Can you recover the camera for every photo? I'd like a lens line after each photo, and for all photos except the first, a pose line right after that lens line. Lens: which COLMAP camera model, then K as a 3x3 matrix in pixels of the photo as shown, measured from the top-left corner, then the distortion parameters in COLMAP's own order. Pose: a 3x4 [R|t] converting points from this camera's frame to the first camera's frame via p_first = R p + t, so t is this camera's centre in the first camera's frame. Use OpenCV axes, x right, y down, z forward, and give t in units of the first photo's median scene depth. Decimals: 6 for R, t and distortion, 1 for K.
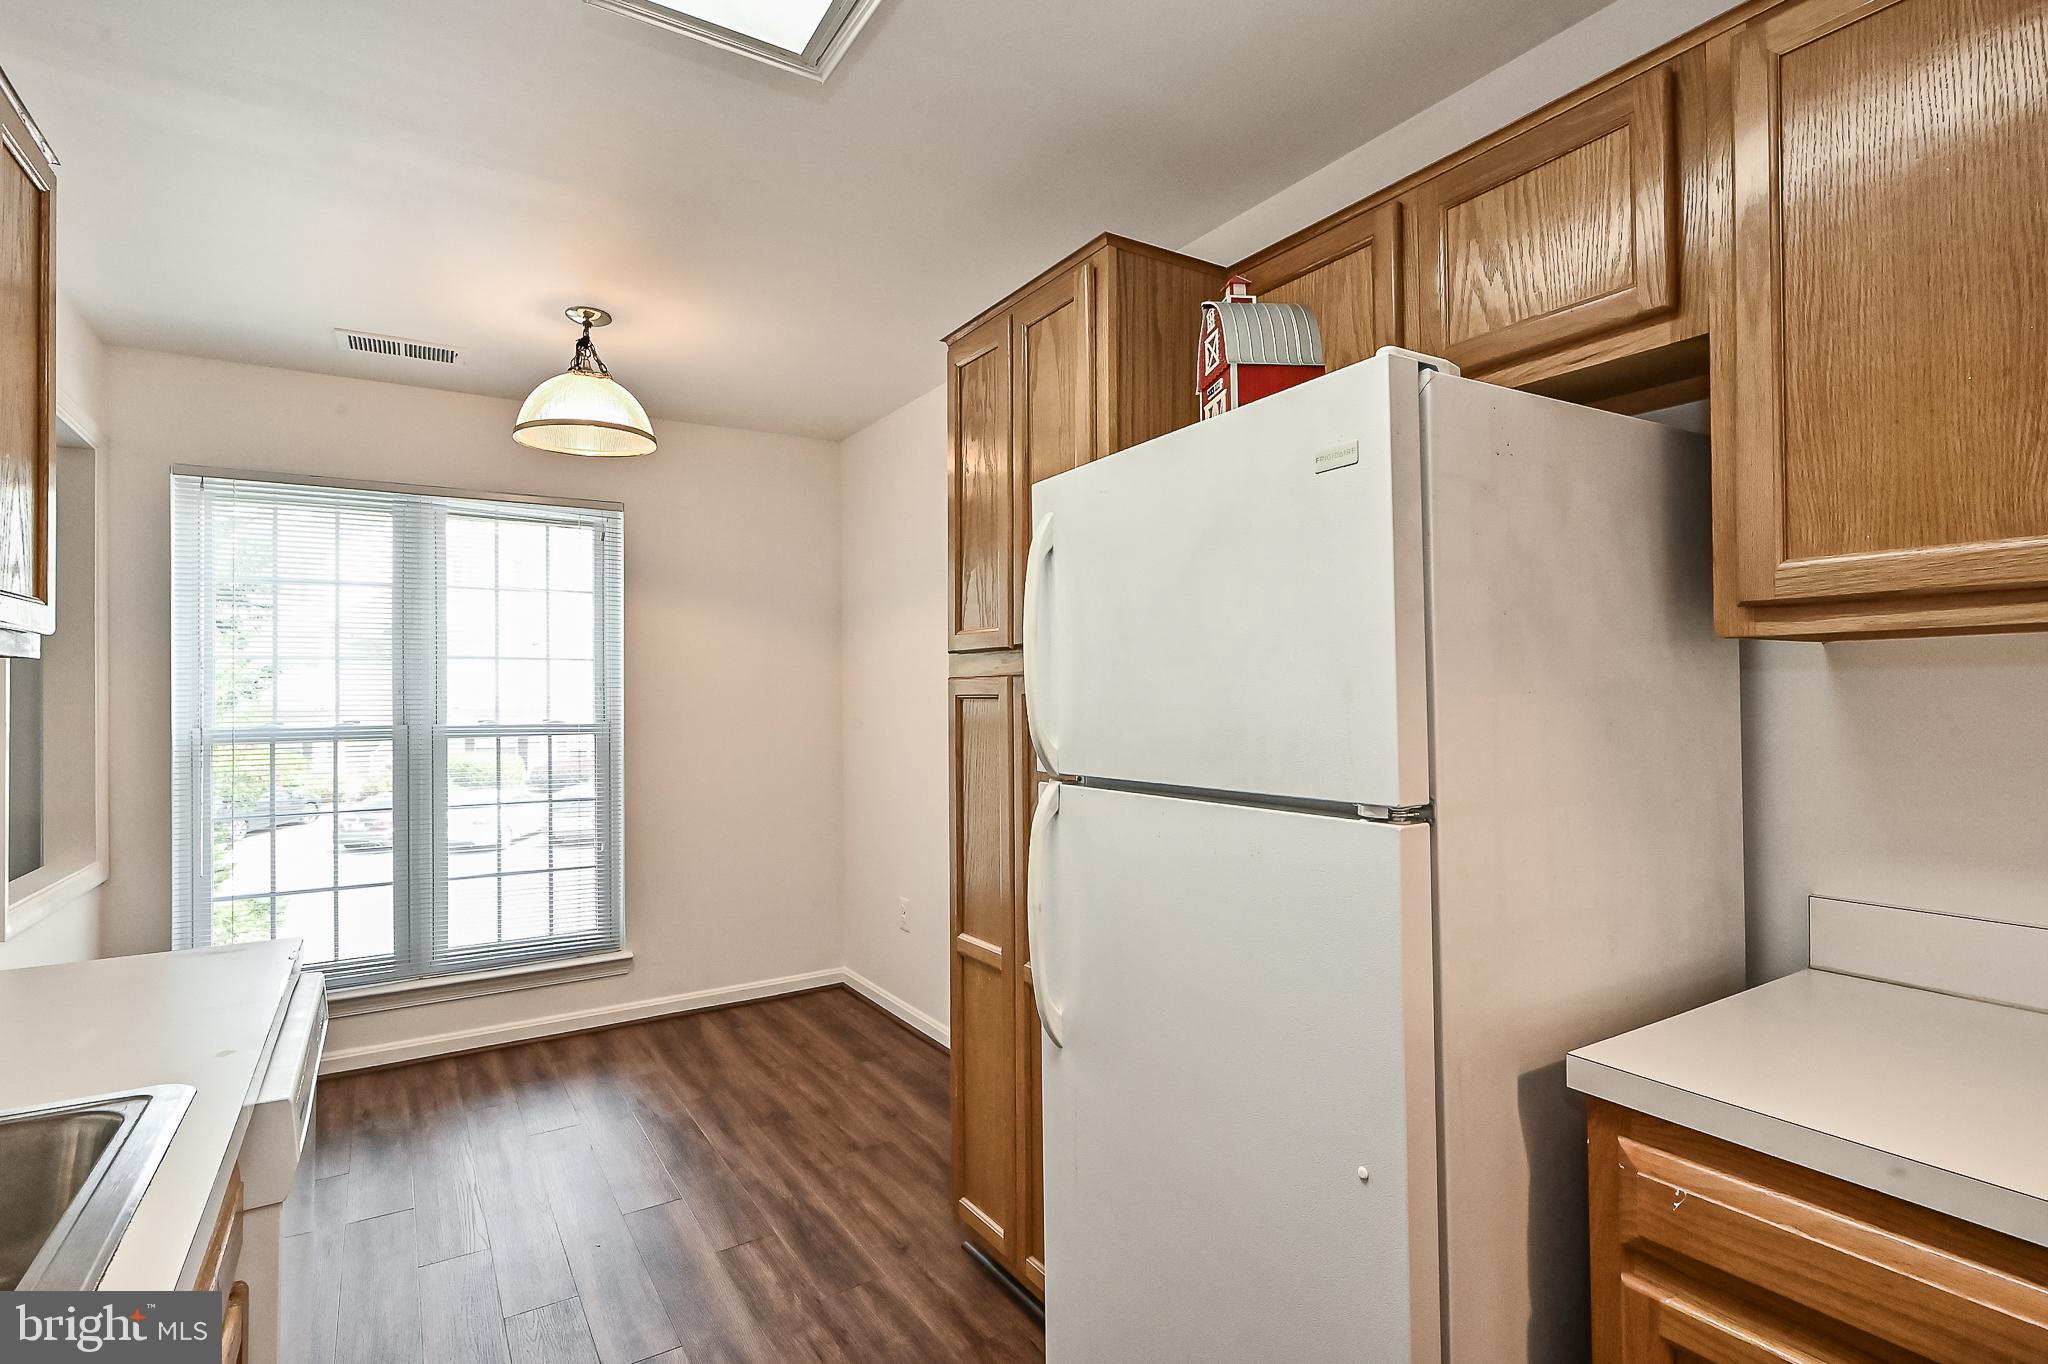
lens RADIAL K [[982.7, 0, 1017.0], [0, 982.7, 687.0], [0, 0, 1]] dist [0.000388, 0.000132]
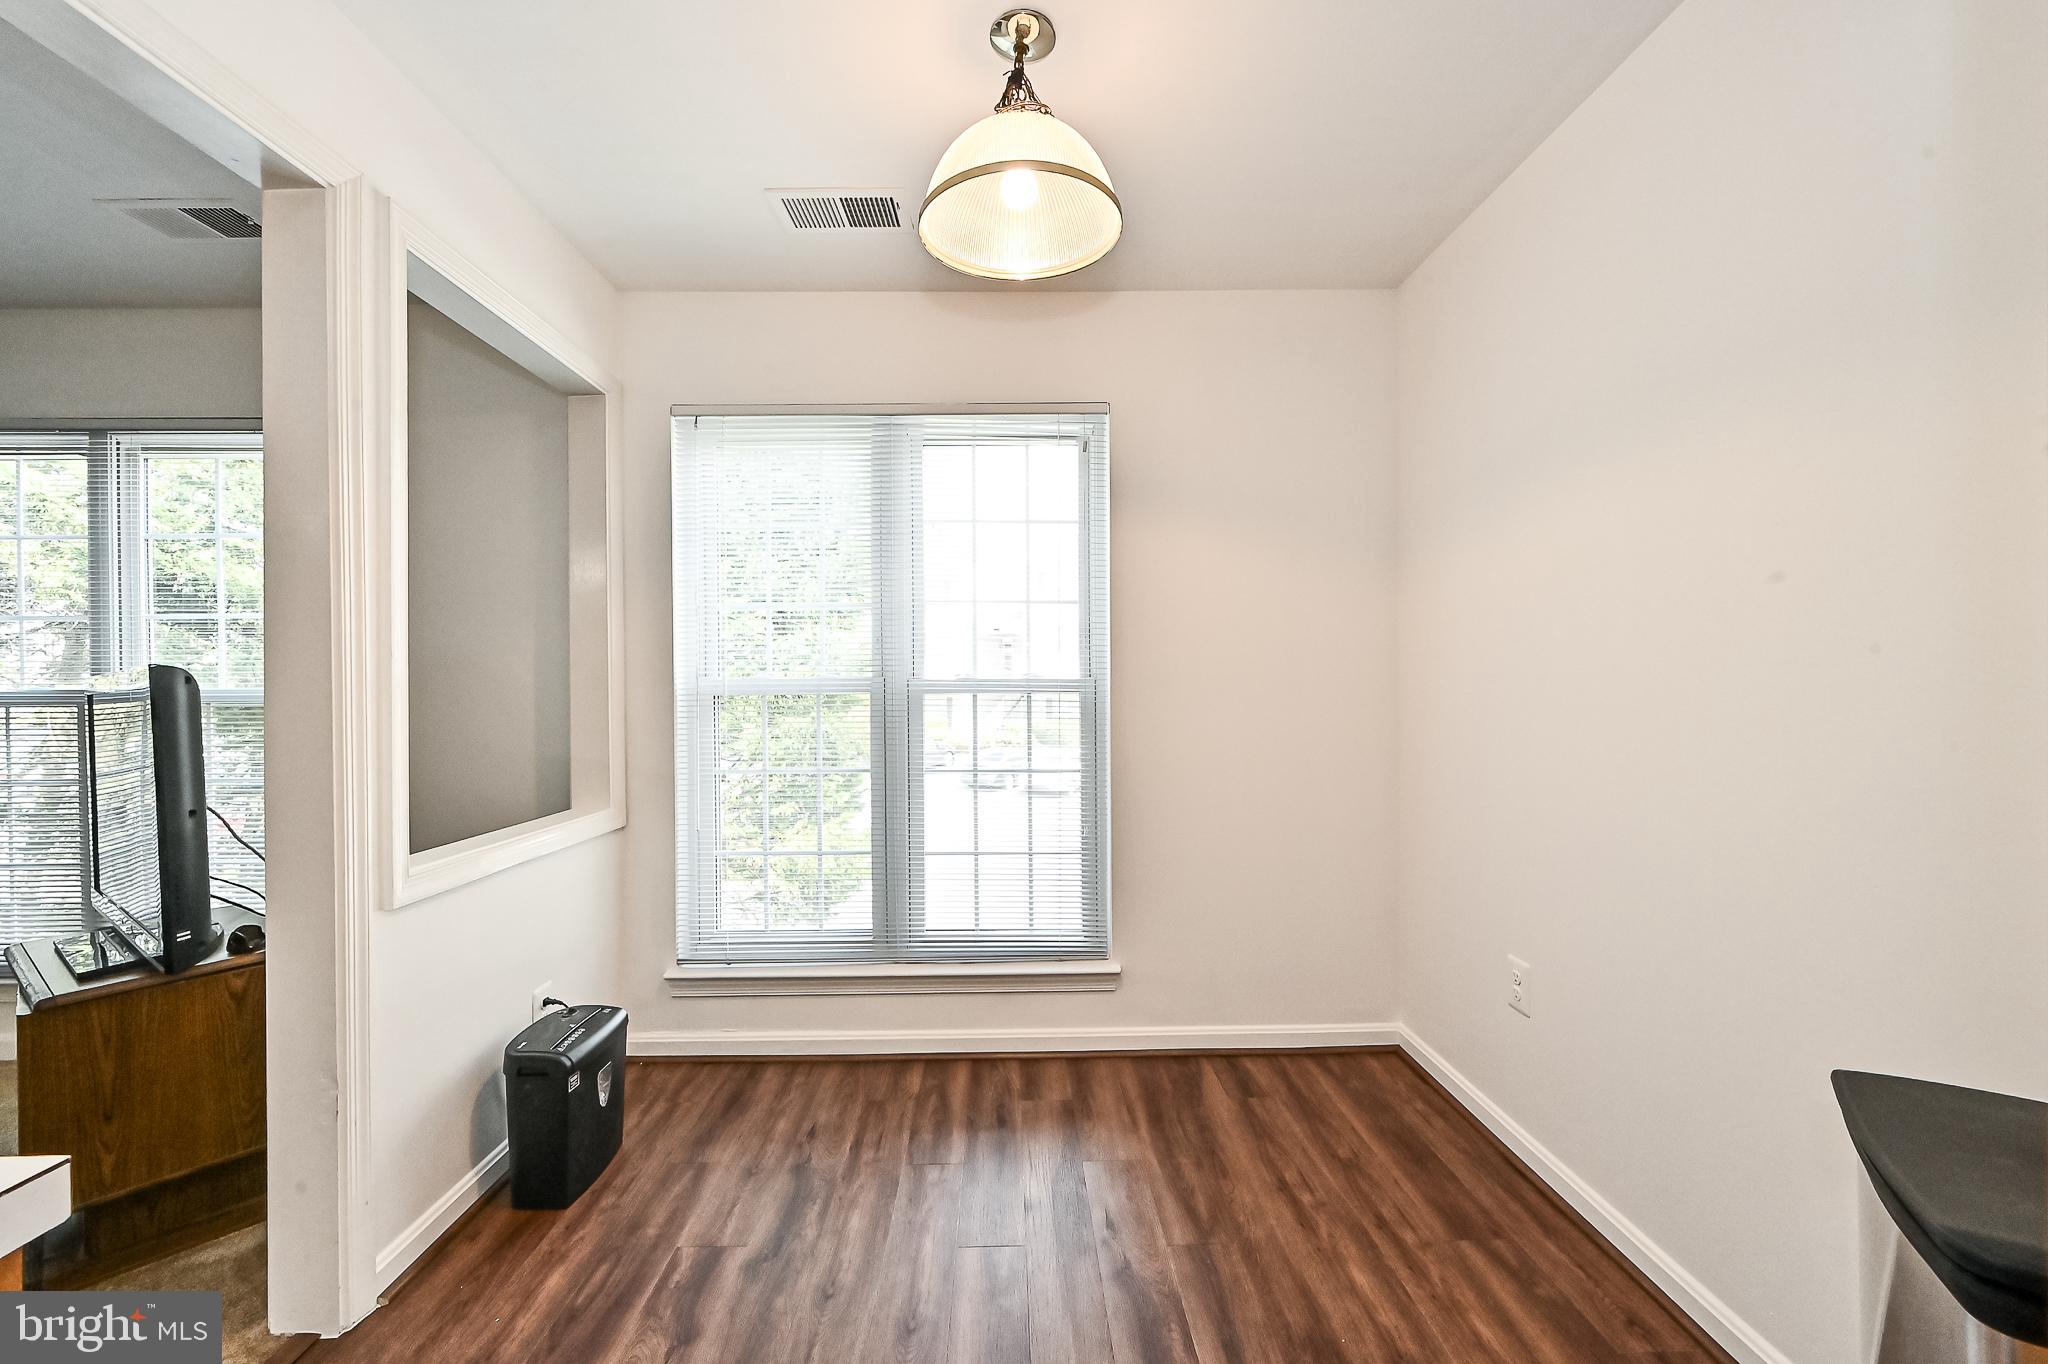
lens RADIAL K [[819.2, 0, 1018.5], [0, 819.2, 686.9], [0, 0, 1]] dist [-0.016818, 0.000067]
pose [[0.851525, 0.006229, -0.524278, -0.124086], [0.004706, 0.999798, 0.019522, 0.032856], [0.524294, -0.019091, 0.851324, 0.428000]]
